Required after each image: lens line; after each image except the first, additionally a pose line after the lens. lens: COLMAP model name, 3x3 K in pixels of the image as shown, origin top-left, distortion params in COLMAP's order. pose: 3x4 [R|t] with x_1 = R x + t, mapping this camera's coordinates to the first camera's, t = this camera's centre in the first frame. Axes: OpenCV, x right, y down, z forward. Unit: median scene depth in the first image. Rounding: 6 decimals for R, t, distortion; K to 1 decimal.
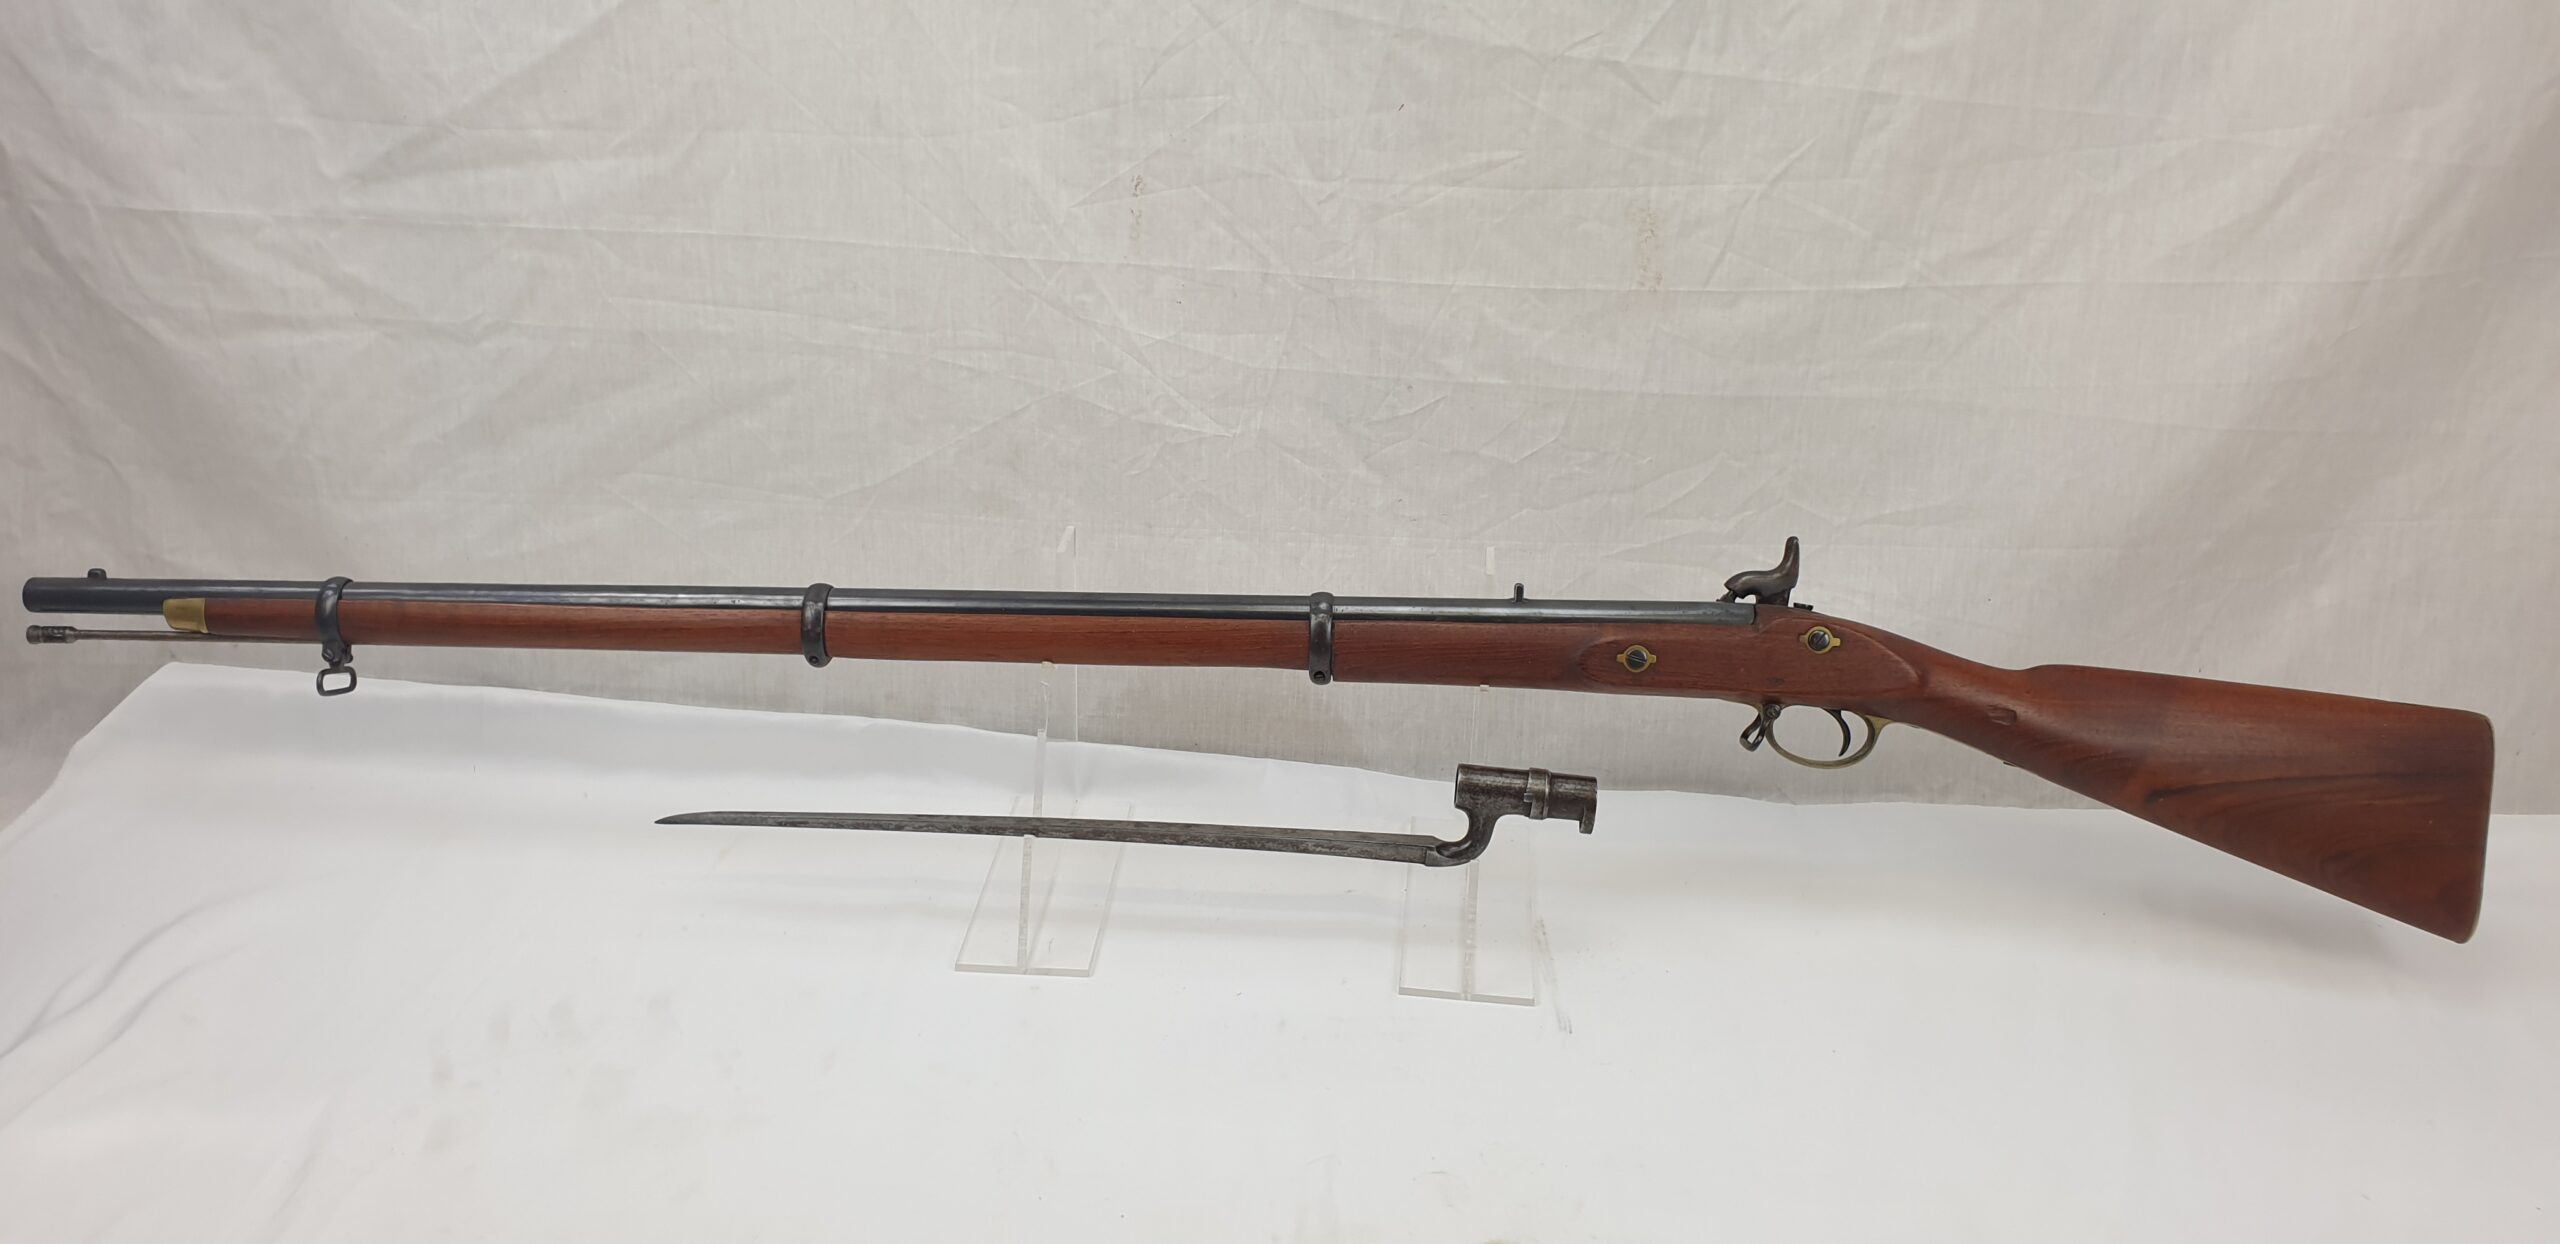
lens RADIAL K [[2018.1, 0, 1260.8], [0, 2018.1, 626.9], [0, 0, 1]] dist [0.033510, -0.062347]
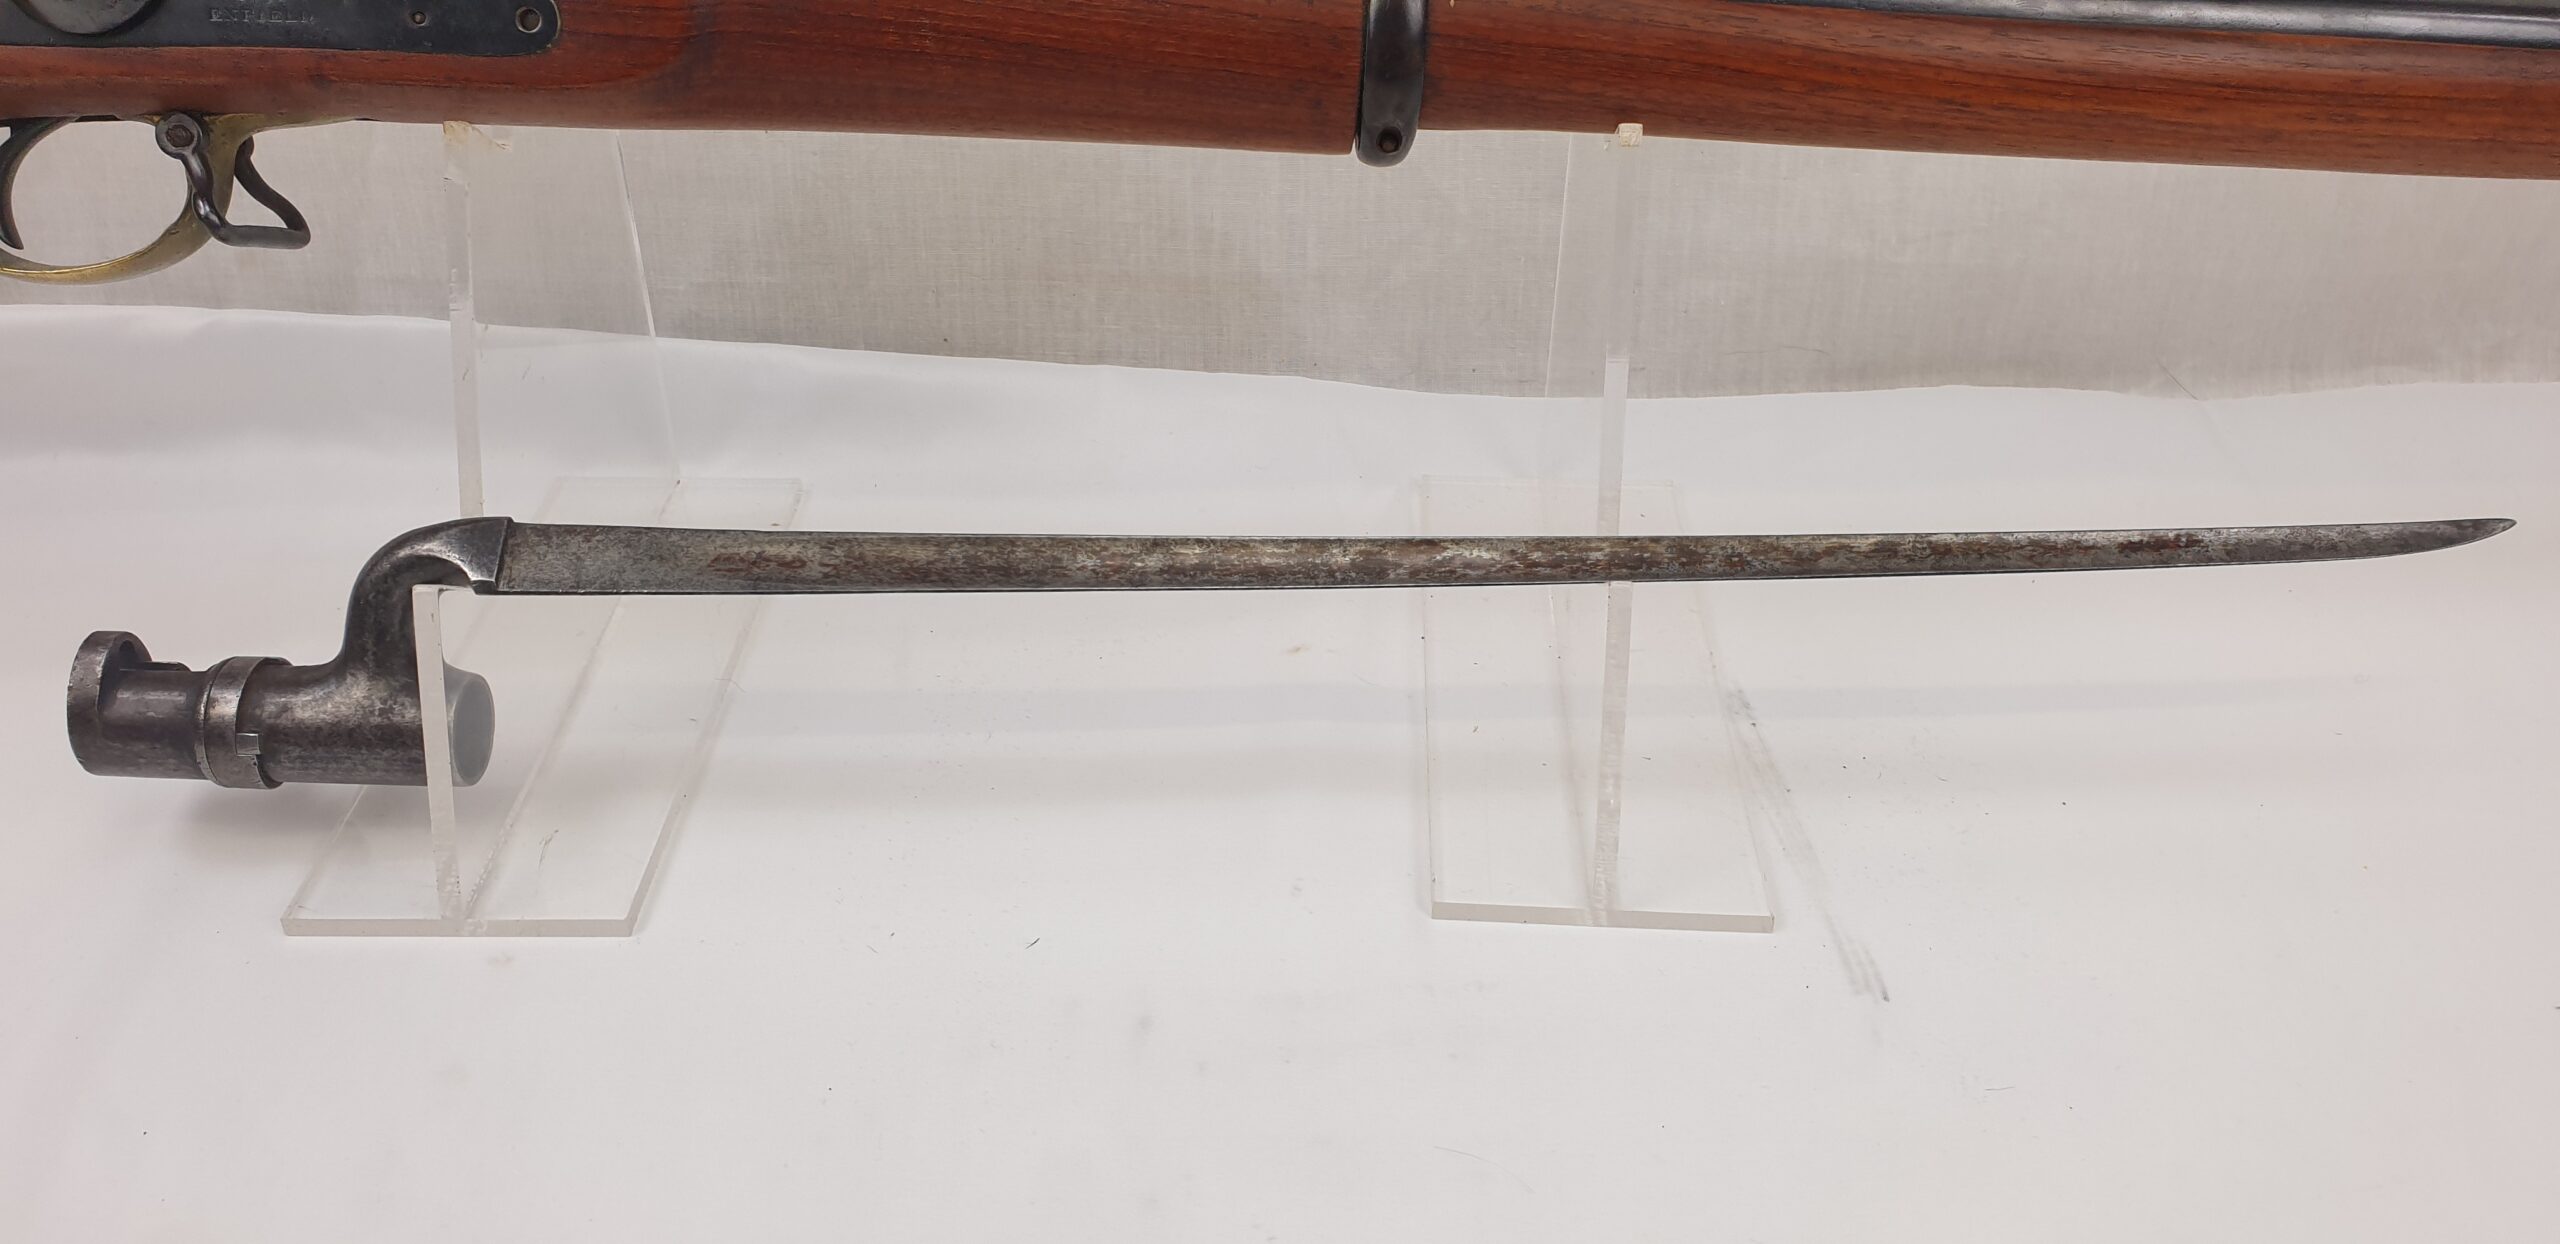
lens RADIAL K [[2018.1, 0, 1298.3], [0, 2018.1, 640.4], [0, 0, 1]] dist [0.033510, -0.062347]
pose [[0.997007, -0.055931, 0.053383, 0.021298], [0.045830, 0.983575, 0.174584, 0.052706], [-0.062271, -0.171615, 0.983194, 0.559485]]
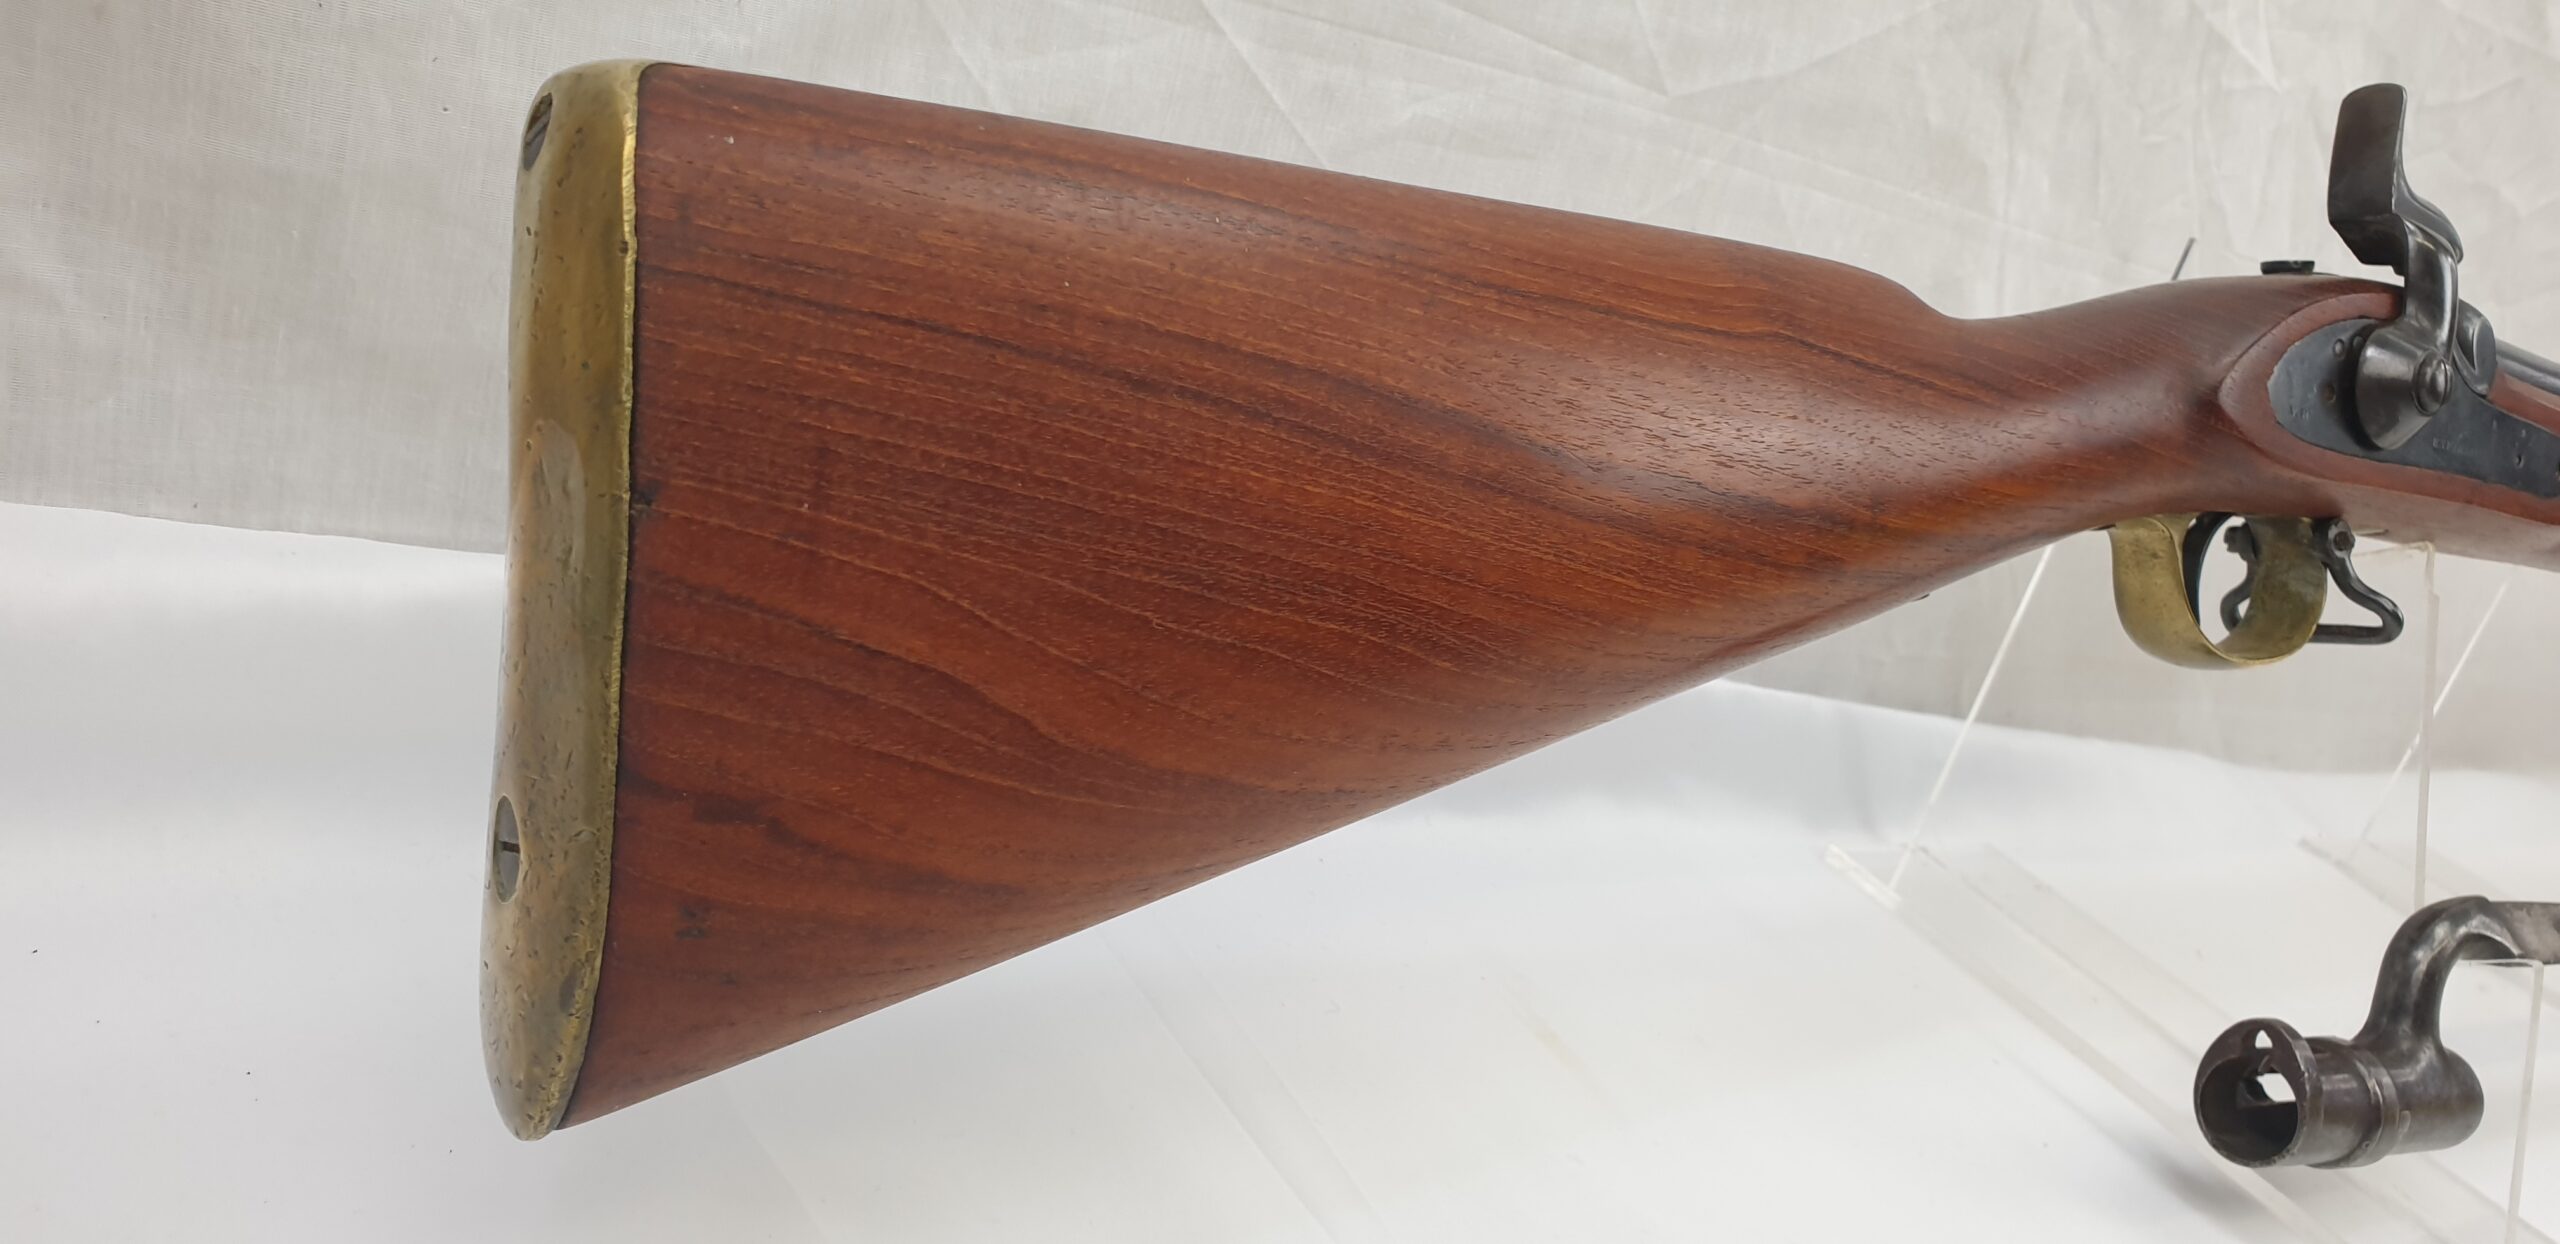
lens RADIAL K [[2018.1, 0, 1292.5], [0, 2018.1, 641.0], [0, 0, 1]] dist [0.033510, -0.062347]
pose [[0.805635, 0.001938, 0.592409, -0.512293], [-0.028610, 0.998955, 0.035640, 0.030285], [-0.591720, -0.045662, 0.804849, 0.738293]]
